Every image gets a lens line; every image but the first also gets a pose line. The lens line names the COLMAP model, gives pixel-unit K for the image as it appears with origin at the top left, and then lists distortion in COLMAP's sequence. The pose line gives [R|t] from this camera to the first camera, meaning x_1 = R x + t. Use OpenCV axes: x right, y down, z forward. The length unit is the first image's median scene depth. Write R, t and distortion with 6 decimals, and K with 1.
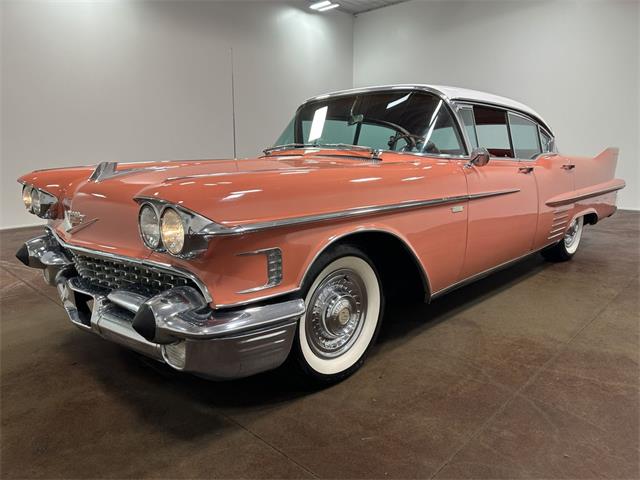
lens RADIAL K [[460.2, 0, 314.0], [0, 460.2, 243.2], [0, 0, 1]] dist [0.031456, -0.044136]
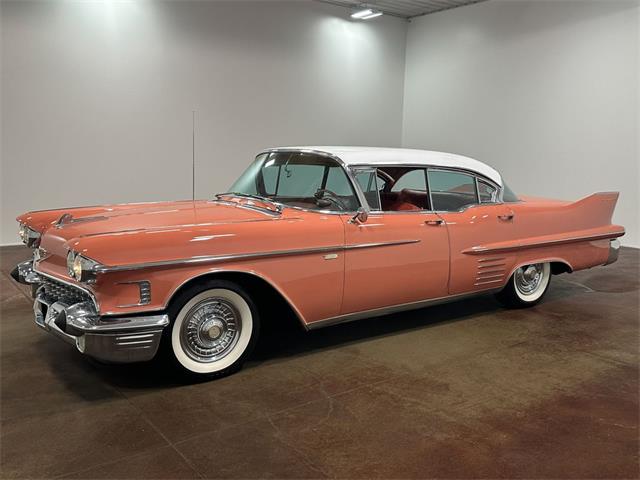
lens RADIAL K [[597.4, 0, 317.5], [0, 597.4, 237.4], [0, 0, 1]] dist [0.024076, 0.000000]
pose [[0.985693, 0.047007, -0.161865, 0.548144], [-0.055344, 0.997342, -0.047387, -0.048872], [0.159208, 0.055667, 0.985674, -0.628266]]
